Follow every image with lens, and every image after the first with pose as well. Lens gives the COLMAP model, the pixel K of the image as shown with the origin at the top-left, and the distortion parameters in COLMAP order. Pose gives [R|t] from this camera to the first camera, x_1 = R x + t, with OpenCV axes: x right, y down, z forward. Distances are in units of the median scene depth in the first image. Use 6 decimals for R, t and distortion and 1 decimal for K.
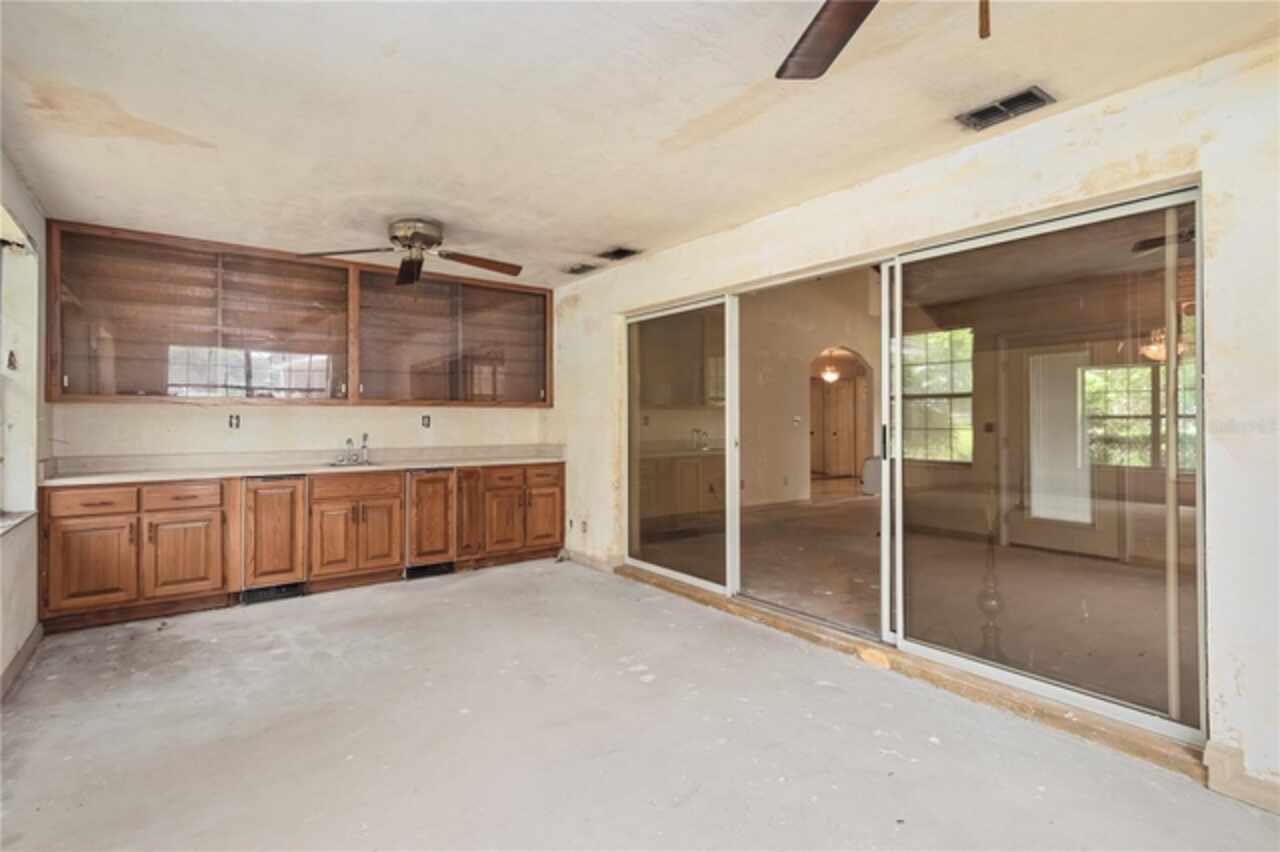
lens RADIAL K [[635.1, 0, 645.7], [0, 635.1, 423.2], [0, 0, 1]] dist [0.003184, -0.000095]
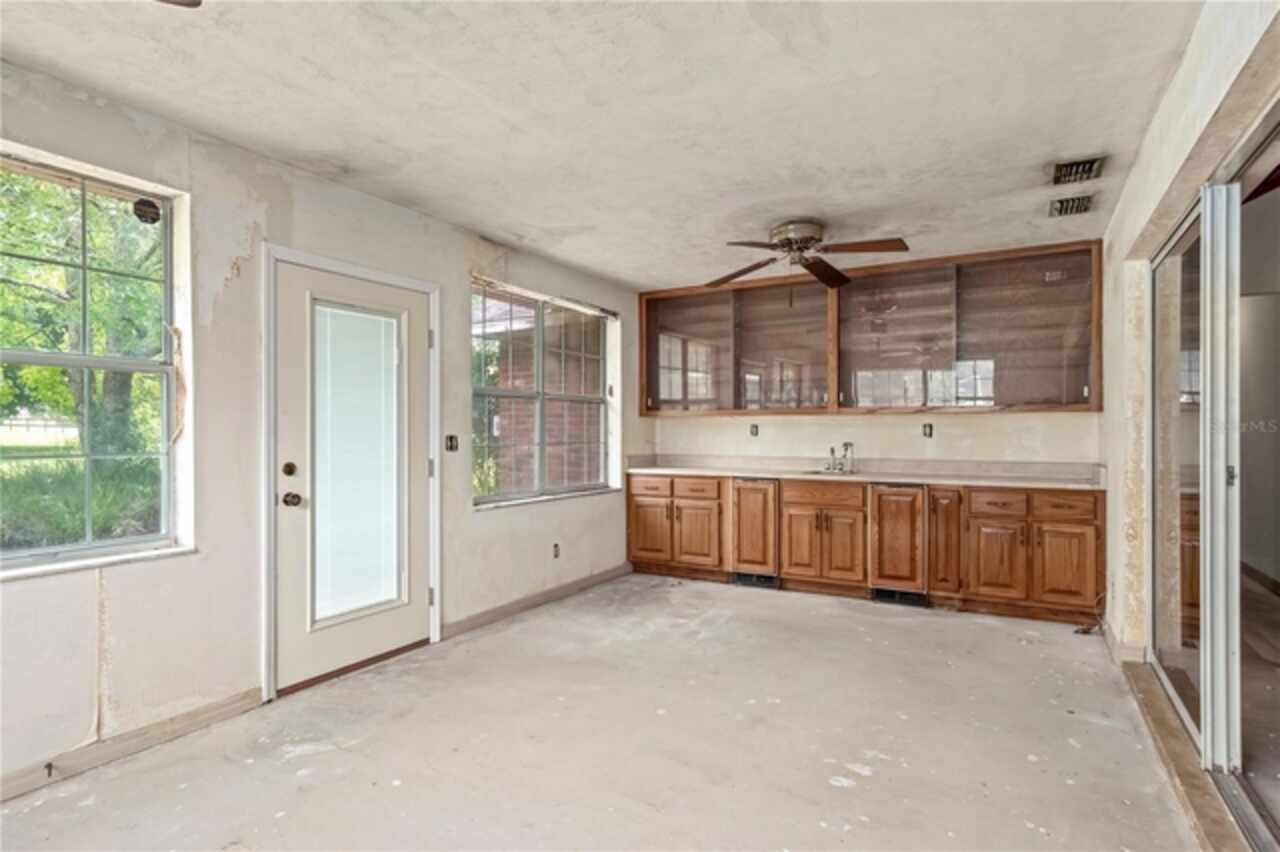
lens RADIAL K [[665.5, 0, 641.0], [0, 665.5, 437.1], [0, 0, 1]] dist [0.001132, 0.000343]
pose [[0.392181, 0.010785, -0.919825, 0.434509], [-0.005790, 0.999940, 0.009256, 0.000229], [0.919870, 0.001696, 0.392220, 0.347660]]
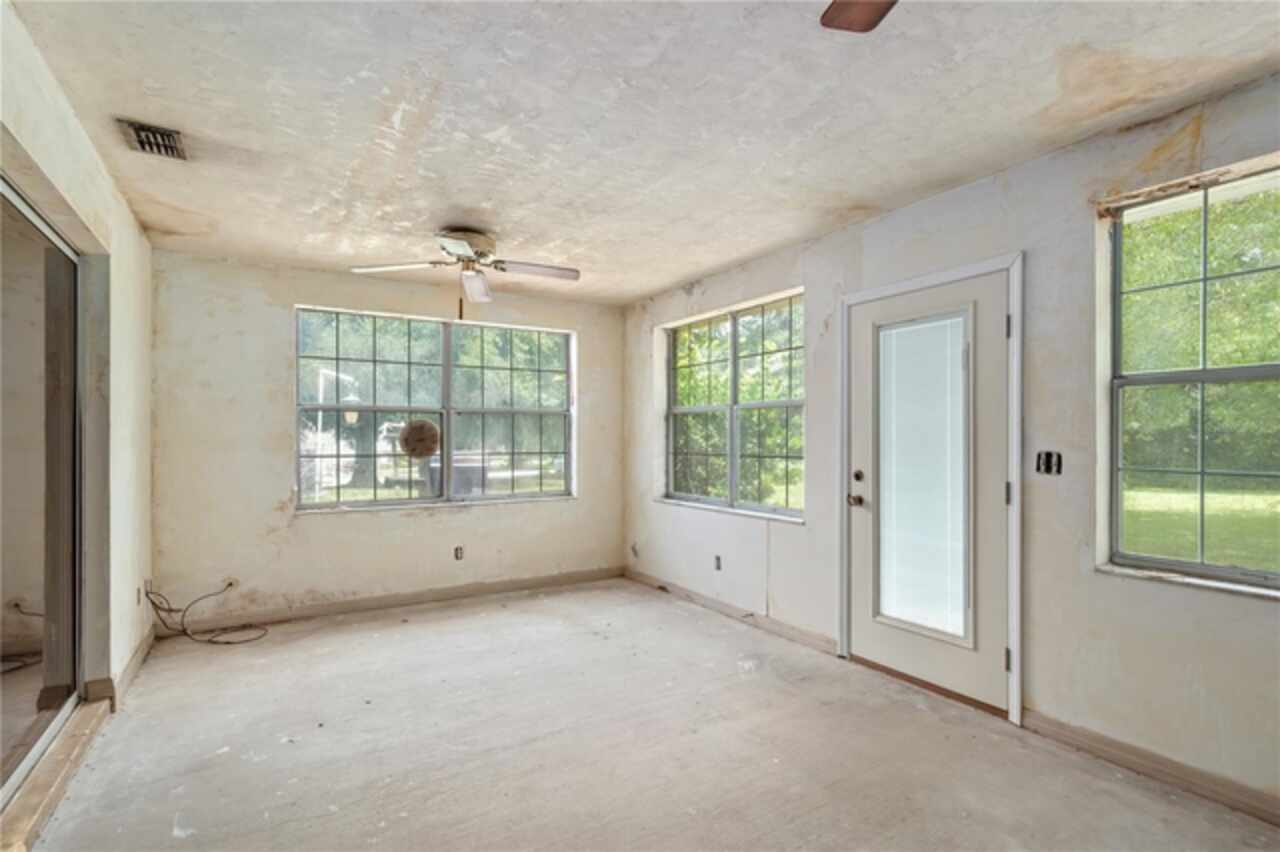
lens RADIAL K [[644.3, 0, 644.7], [0, 644.3, 432.5], [0, 0, 1]] dist [0.004434, 0.000668]
pose [[-0.993046, 0.007770, 0.117471, -0.198140], [0.007663, 0.999970, -0.001361, -0.013141], [-0.117478, -0.000451, -0.993075, 1.143683]]
